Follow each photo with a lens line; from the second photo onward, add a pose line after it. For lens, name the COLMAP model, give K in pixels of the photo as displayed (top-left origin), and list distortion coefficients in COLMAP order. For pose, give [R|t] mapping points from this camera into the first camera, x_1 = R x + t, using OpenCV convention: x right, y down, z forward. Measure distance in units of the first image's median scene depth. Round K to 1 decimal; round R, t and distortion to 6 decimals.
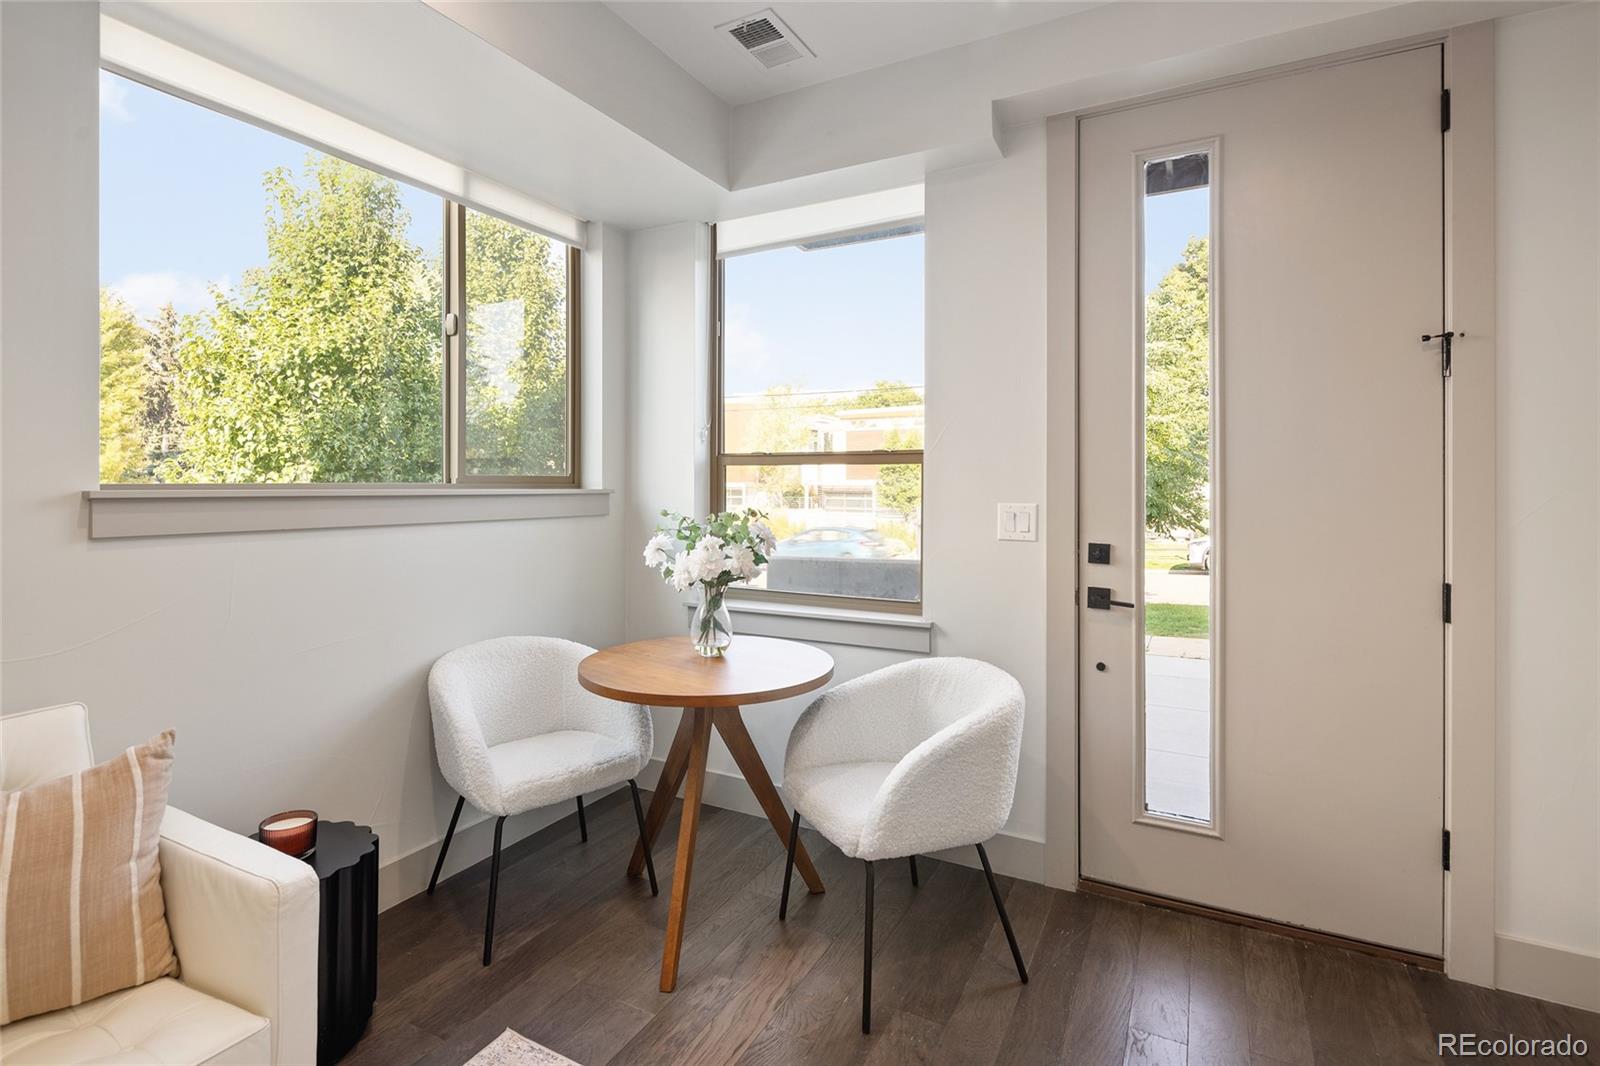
lens RADIAL K [[754.8, 0, 806.4], [0, 754.8, 480.7], [0, 0, 1]] dist [-0.001148, -0.000605]
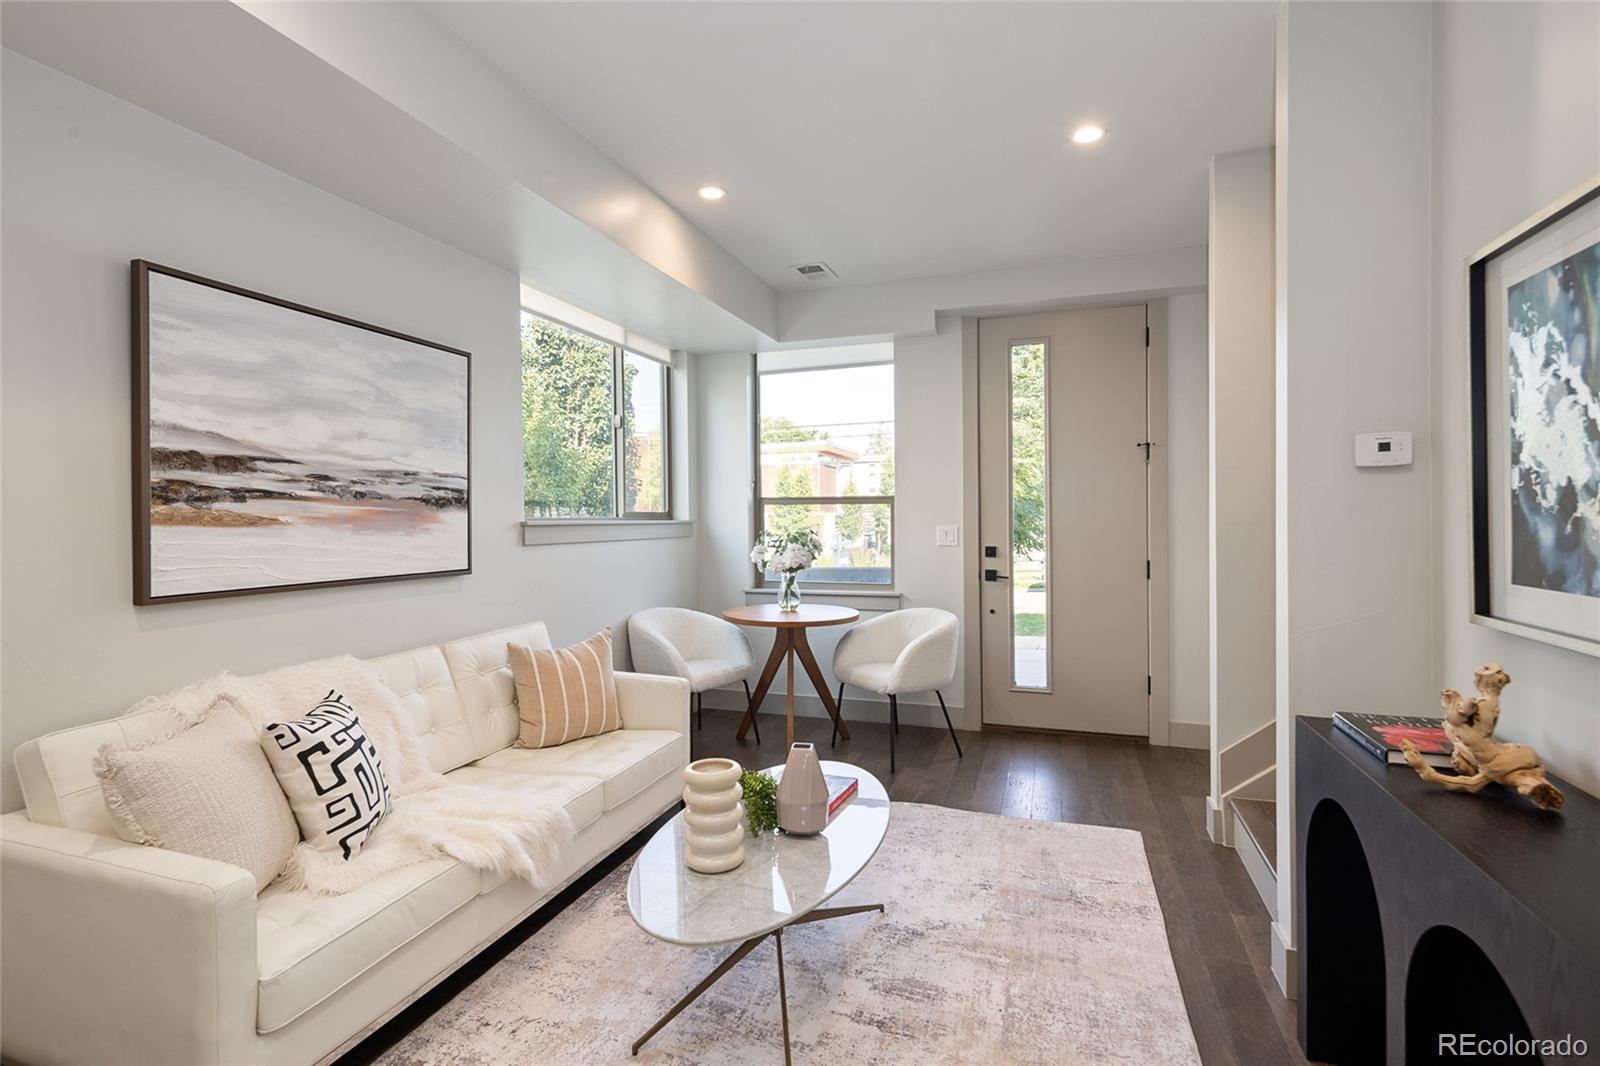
lens RADIAL K [[780.3, 0, 788.7], [0, 780.3, 511.9], [0, 0, 1]] dist [-0.000072, -0.000559]
pose [[0.988656, -0.006185, 0.150067, -0.394384], [0.006705, 0.999973, -0.002961, -0.000776], [-0.150045, 0.003934, 0.988671, -0.834233]]
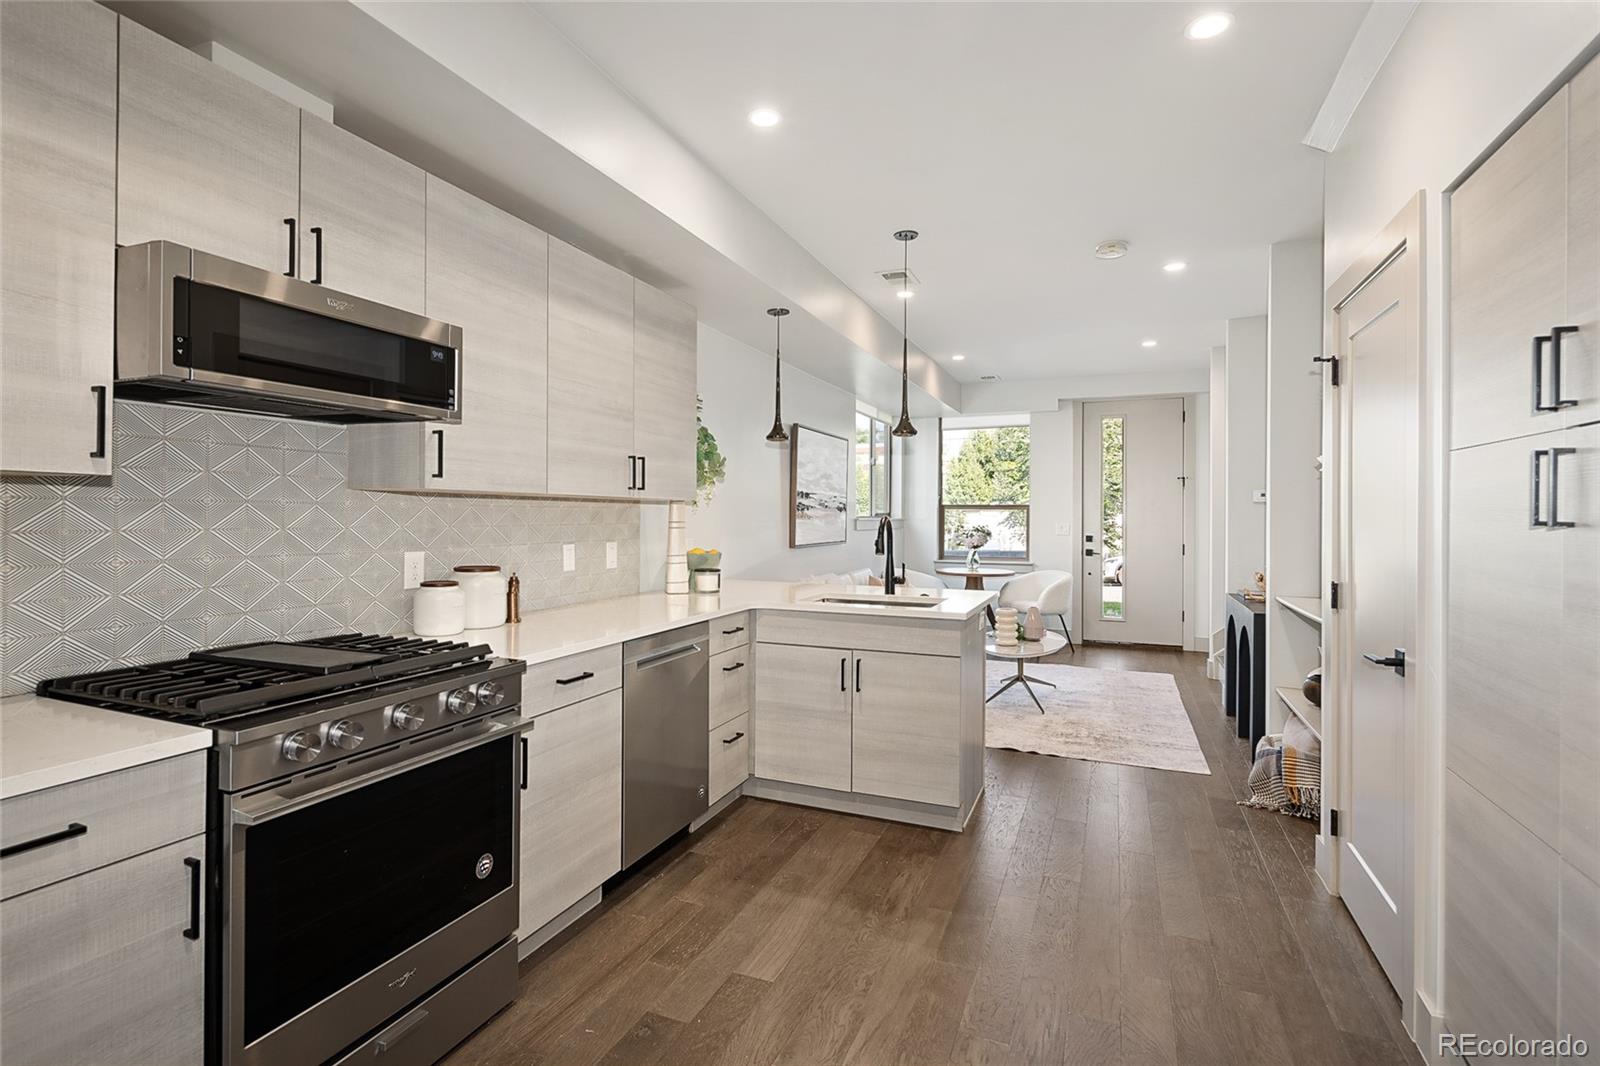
lens RADIAL K [[780.3, 0, 788.7], [0, 780.3, 511.9], [0, 0, 1]] dist [-0.000072, -0.000559]
pose [[0.996008, 0.003723, 0.089181, -1.166749], [-0.003751, 0.999993, 0.000141, -0.014359], [-0.089180, -0.000475, 0.996015, -2.169224]]
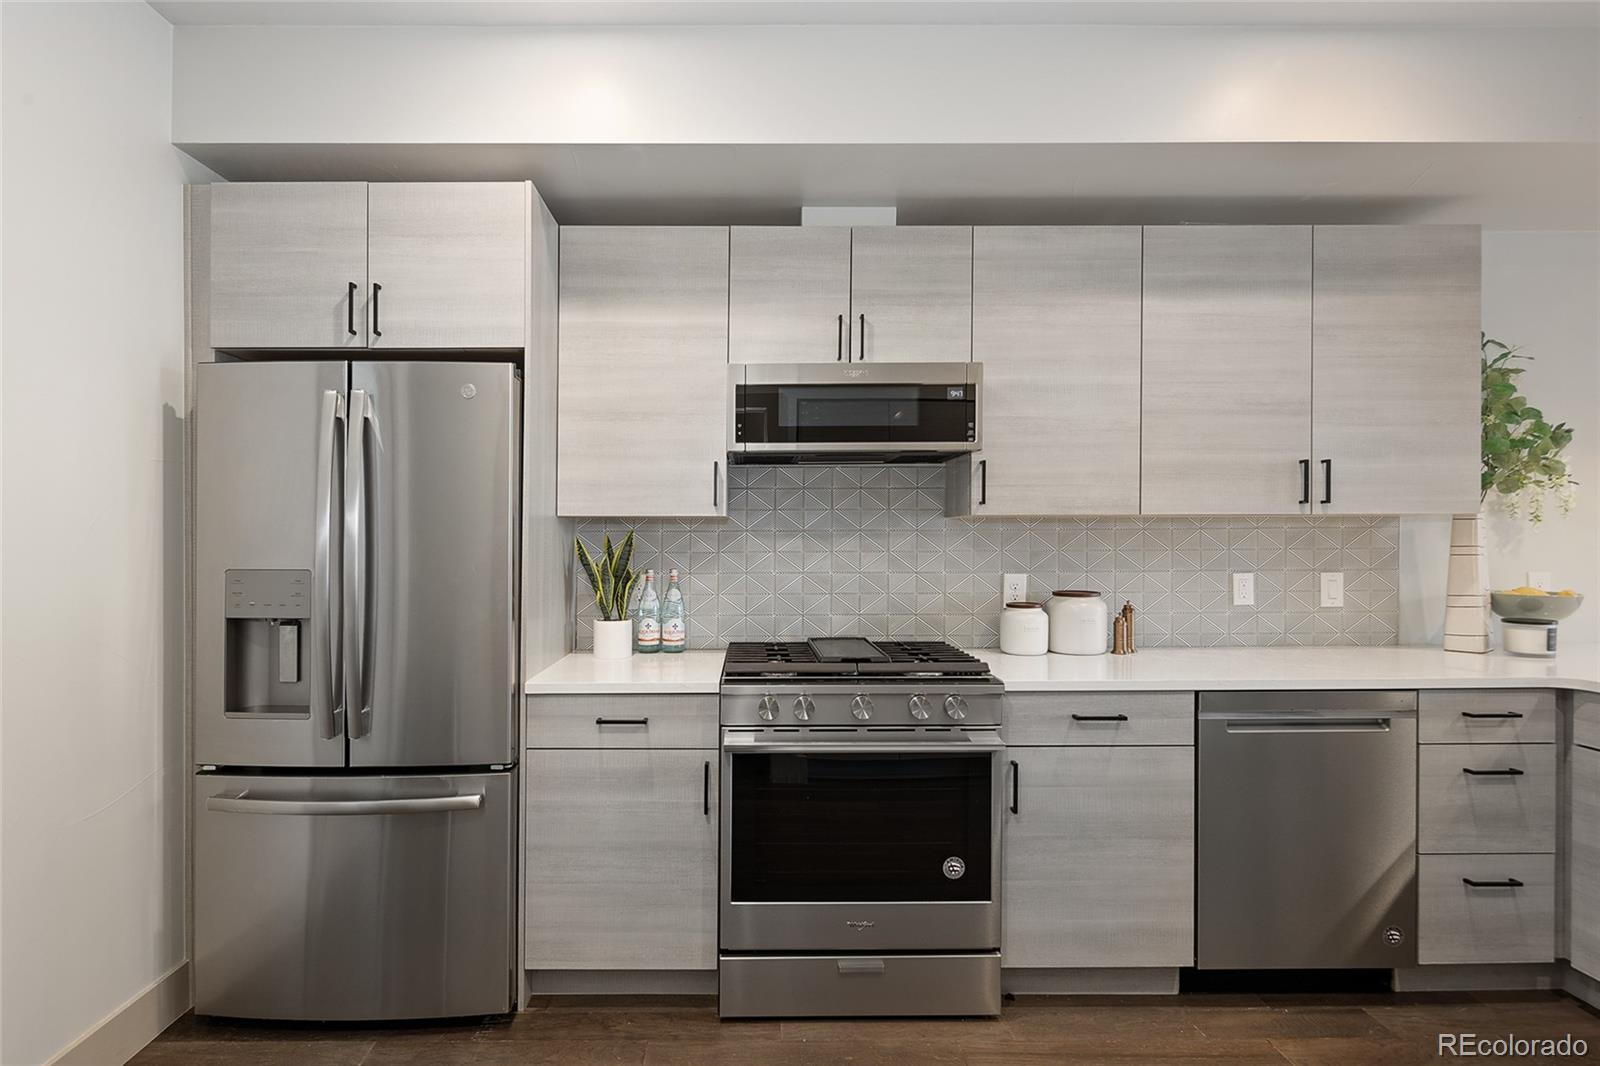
lens RADIAL K [[819.8, 0, 800.0], [0, 819.8, 533.0], [0, 0, 1]] dist [-0.002516, -0.000989]
pose [[0.471735, -0.011446, -0.881666, -0.703957], [0.009661, 0.999923, -0.007813, -0.010875], [0.881687, -0.004832, 0.471809, -1.921839]]
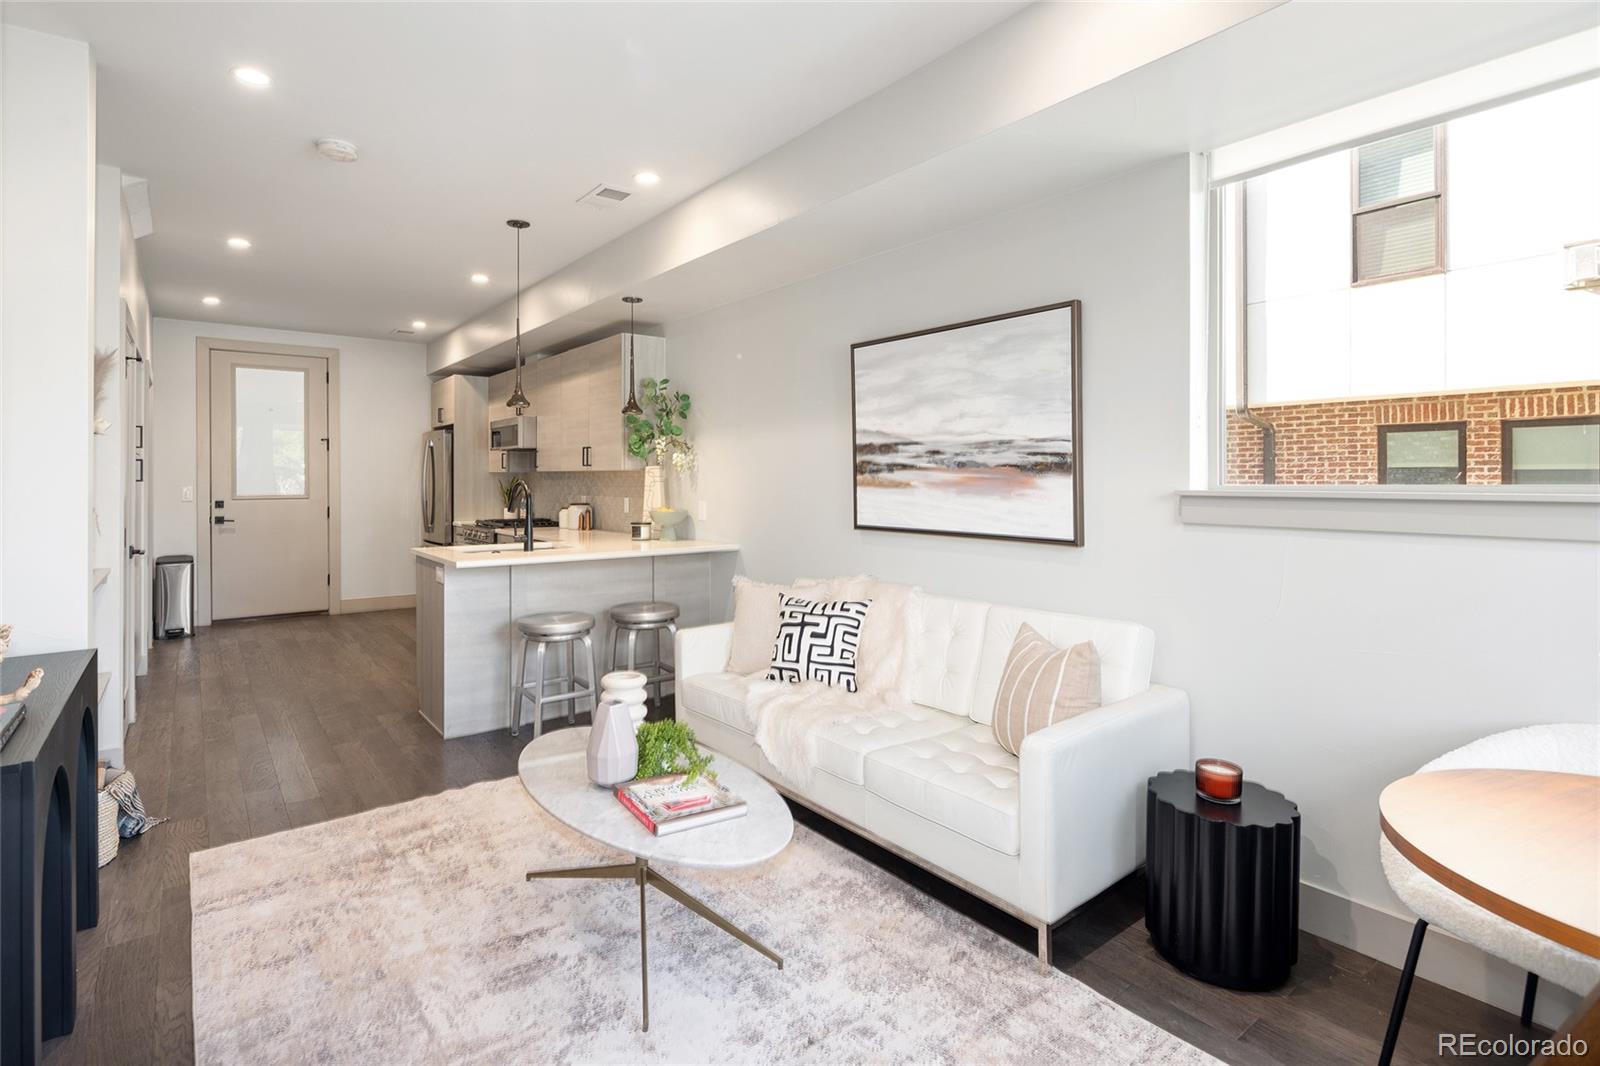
lens RADIAL K [[798.2, 0, 793.3], [0, 798.2, 477.6], [0, 0, 1]] dist [-0.004954, -0.000801]
pose [[-0.419760, -0.005041, -0.907621, 0.519550], [0.002005, 0.999977, -0.006481, -0.000793], [0.907633, -0.004540, -0.419740, 0.621000]]
